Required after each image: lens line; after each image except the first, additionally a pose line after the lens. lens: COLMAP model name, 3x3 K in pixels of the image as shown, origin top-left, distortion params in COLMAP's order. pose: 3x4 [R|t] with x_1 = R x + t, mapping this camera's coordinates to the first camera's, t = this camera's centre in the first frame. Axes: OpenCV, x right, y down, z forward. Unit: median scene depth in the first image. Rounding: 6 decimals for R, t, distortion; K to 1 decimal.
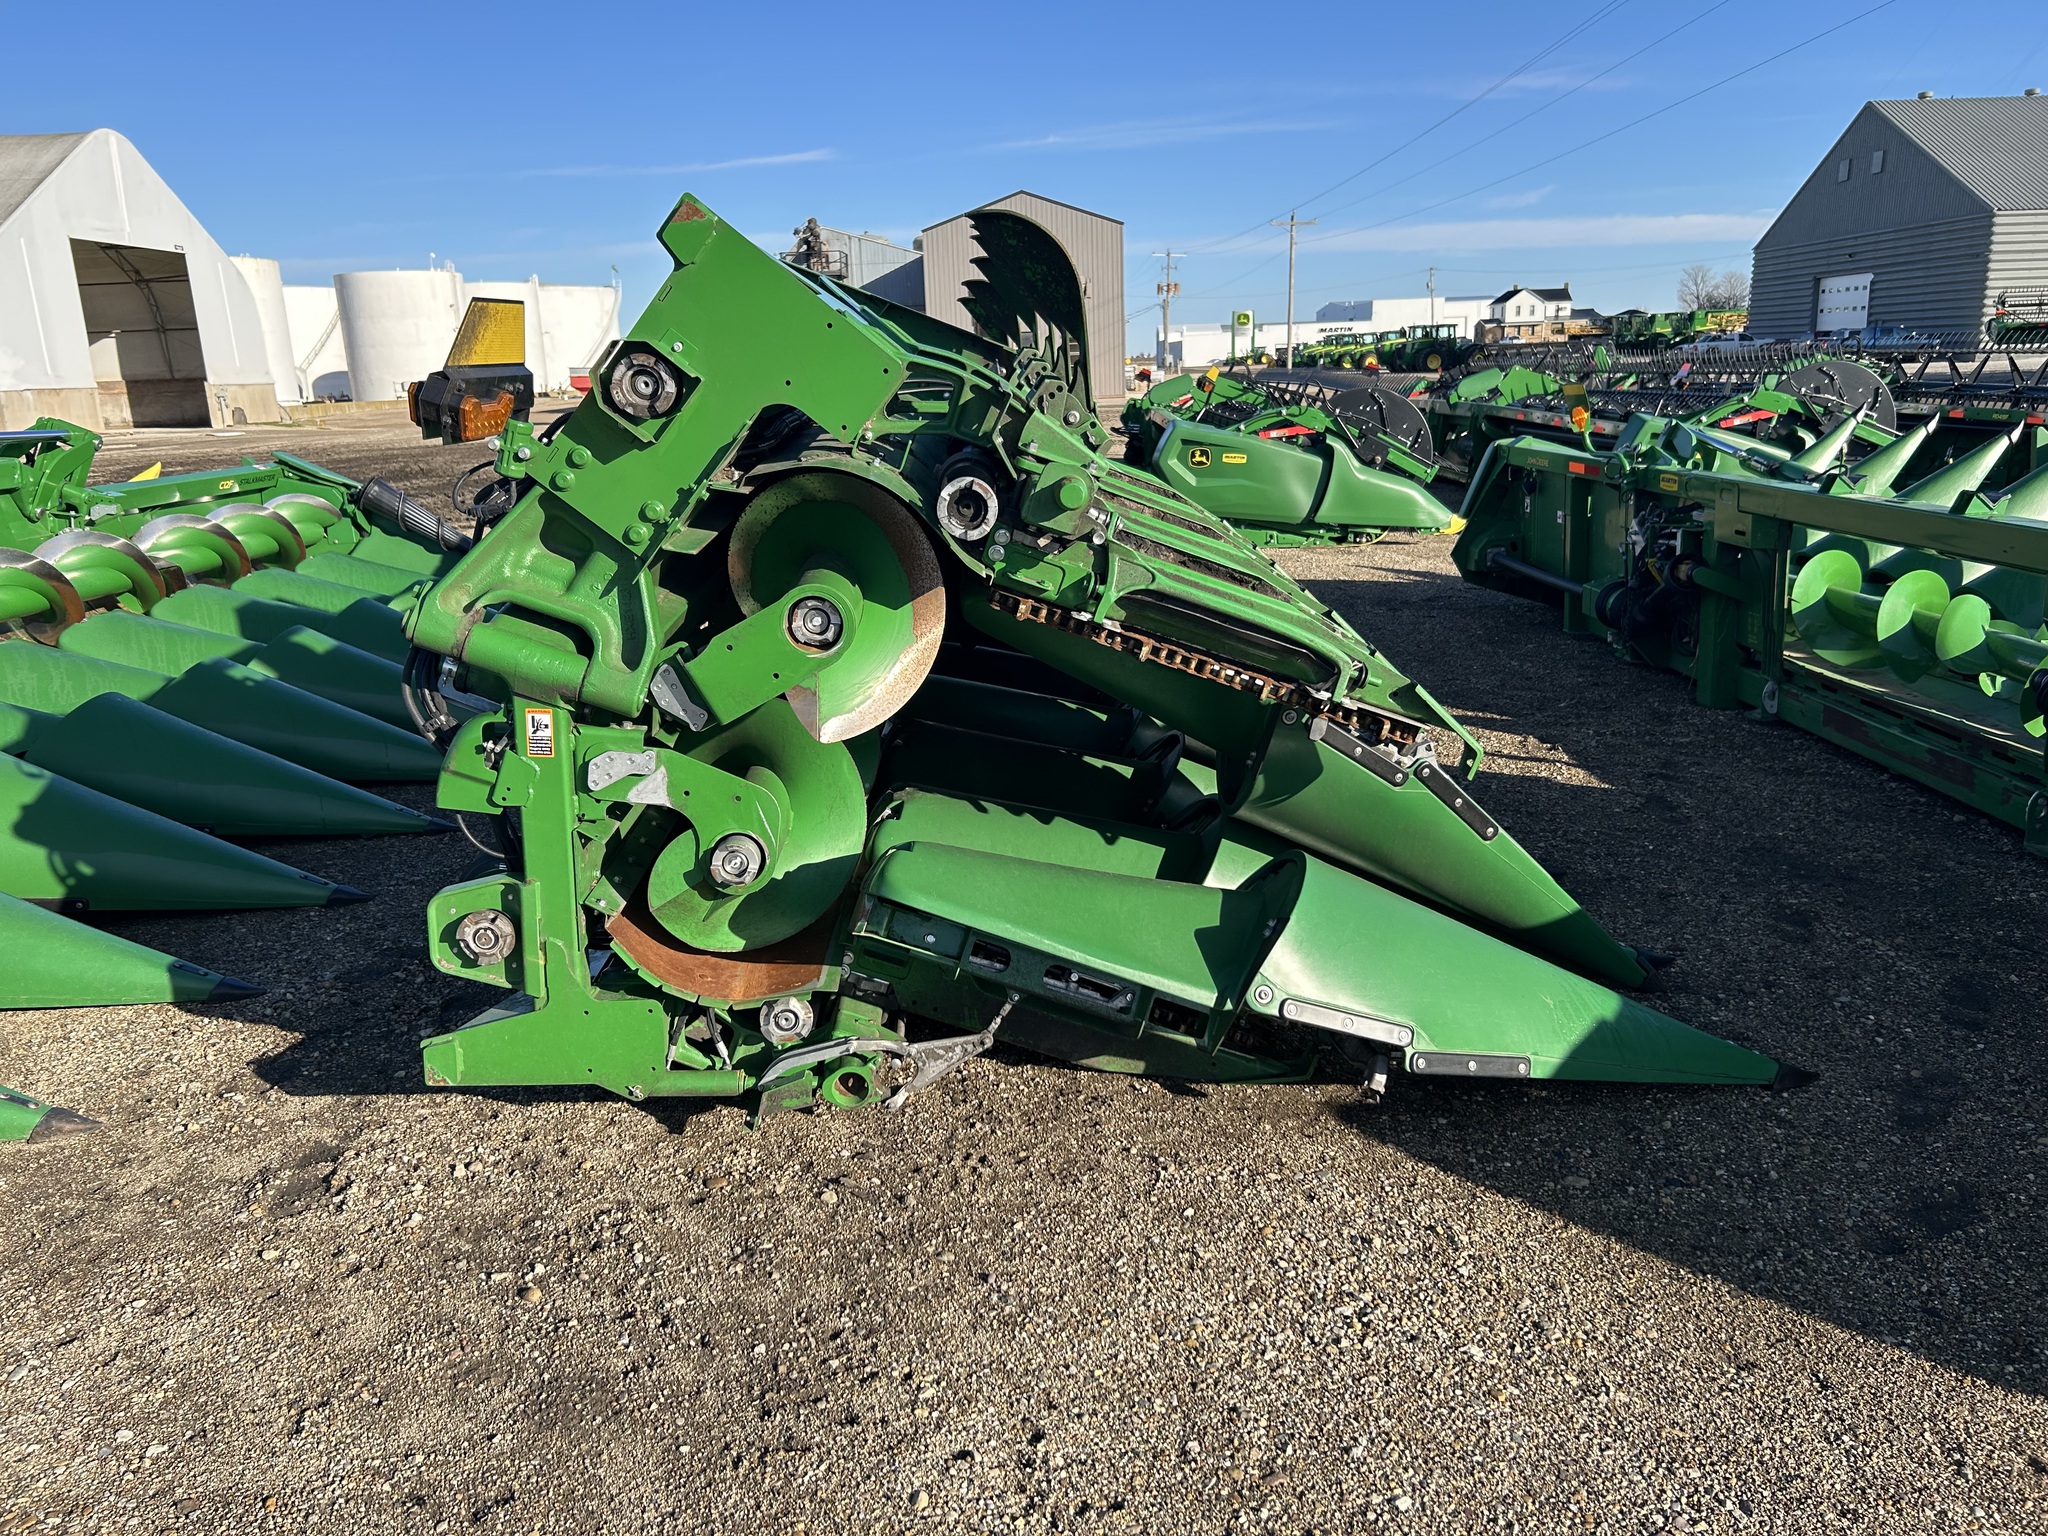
lens RADIAL K [[1558.0, 0, 1036.0], [0, 1558.0, 769.2], [0, 0, 1]] dist [0.066417, -0.082990]
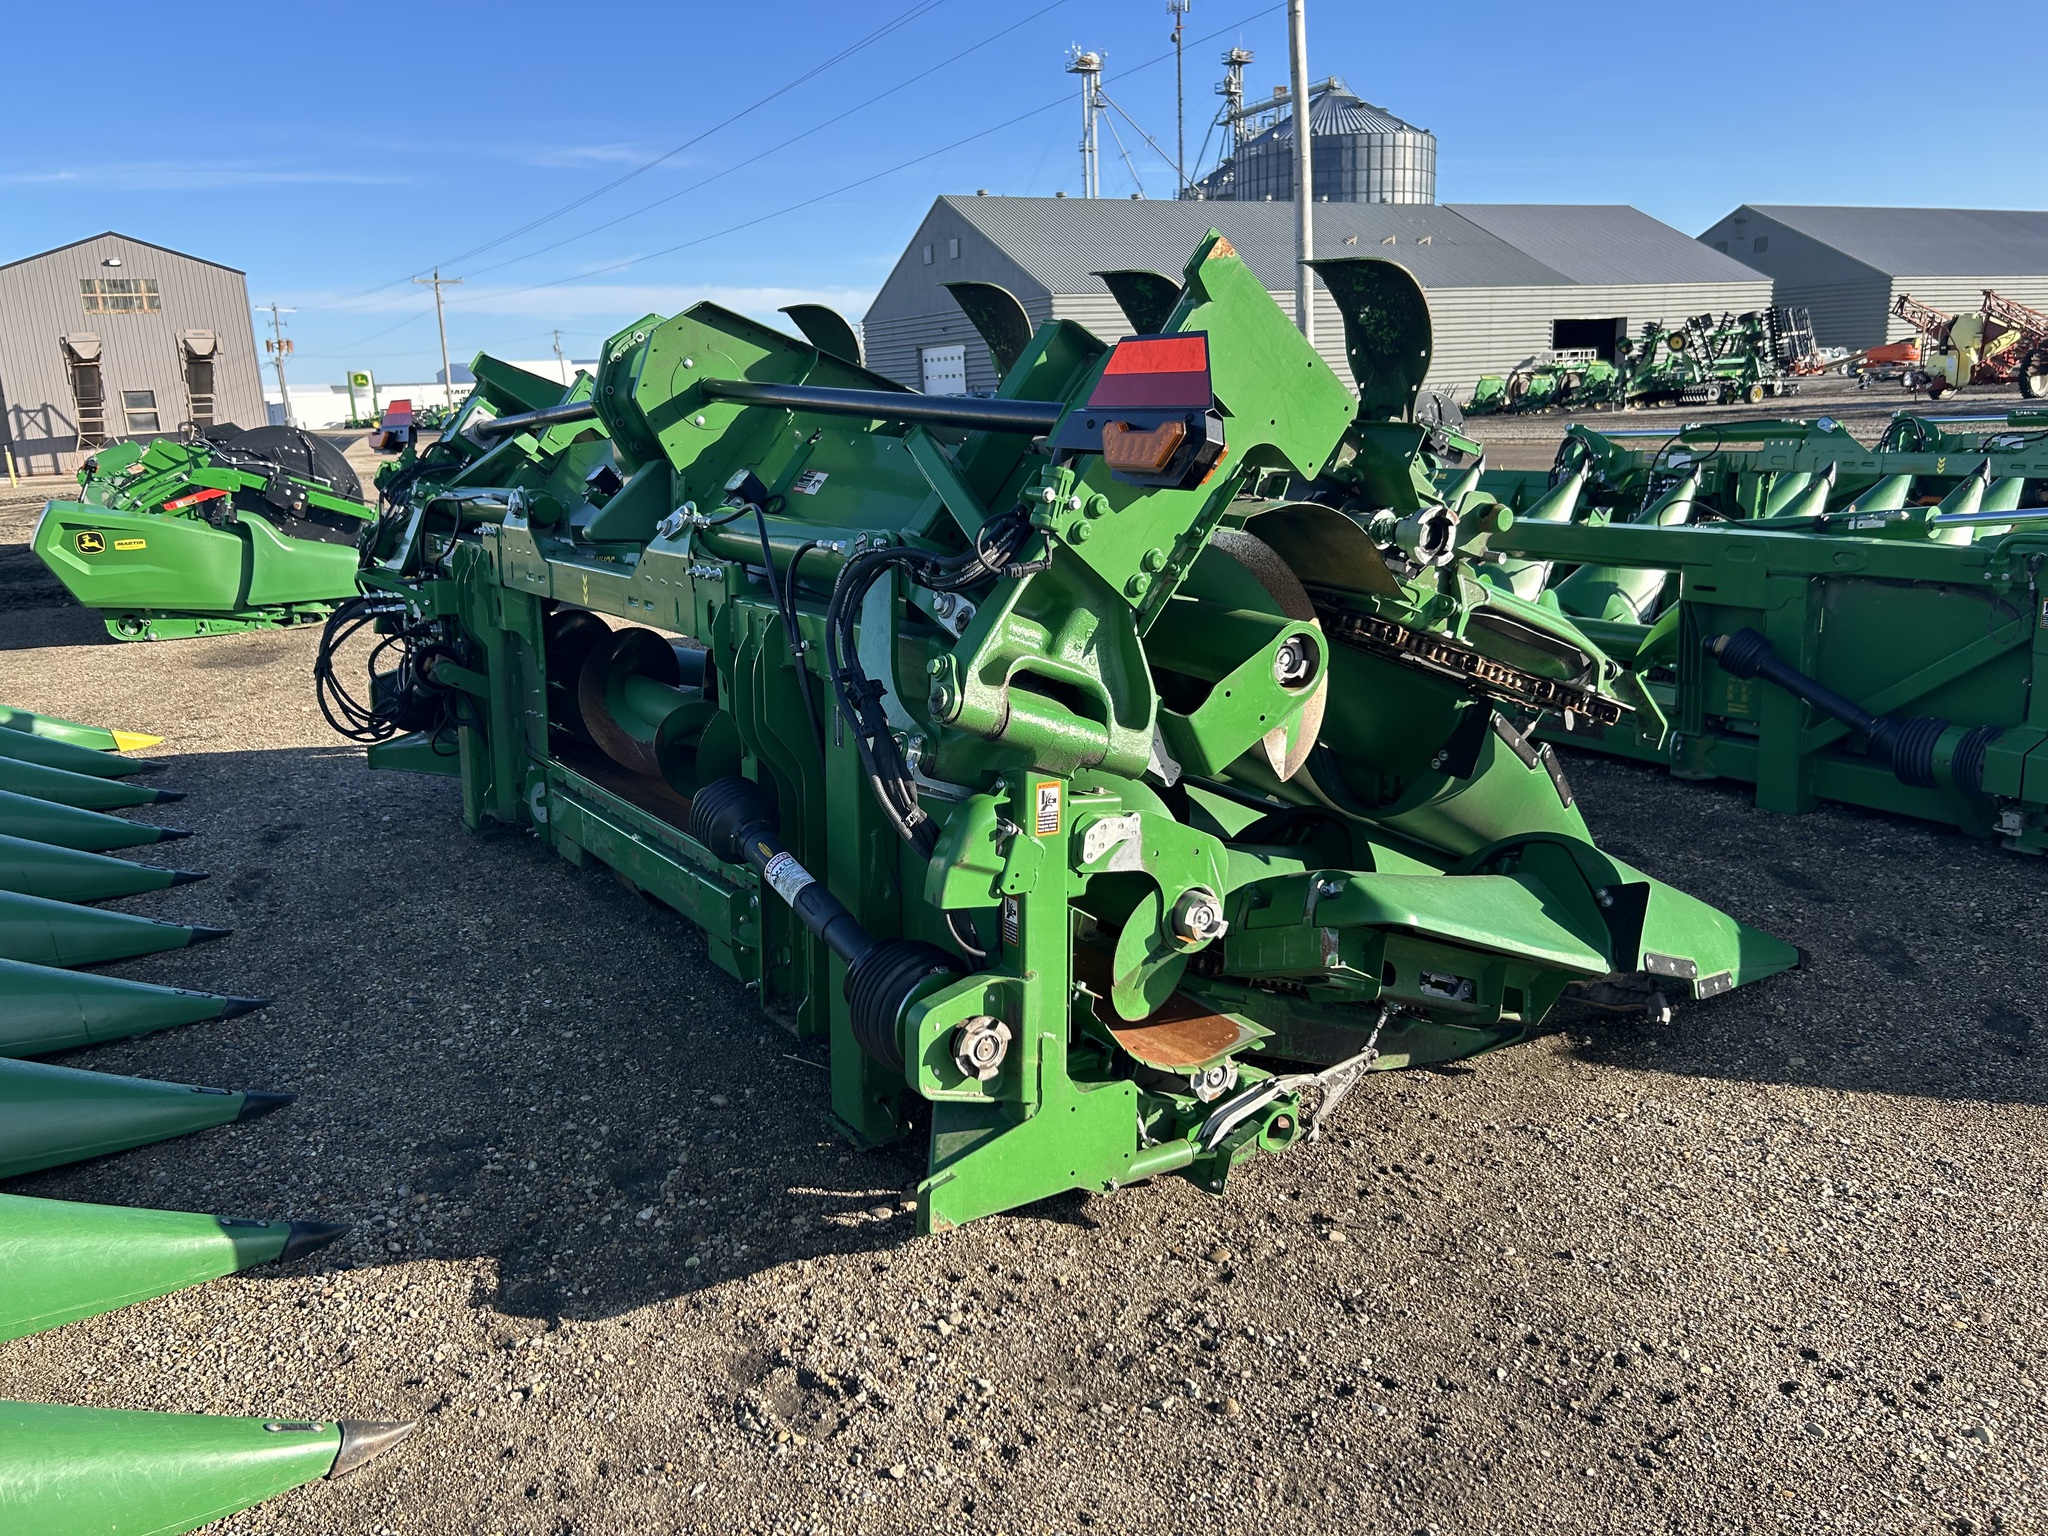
lens RADIAL K [[1558.0, 0, 1036.0], [0, 1558.0, 769.2], [0, 0, 1]] dist [0.066417, -0.082990]
pose [[0.863058, -0.120735, 0.490463, -0.732755], [0.138955, 0.990298, -0.000738, -0.044210], [-0.485616, 0.068789, 0.871461, 0.203161]]
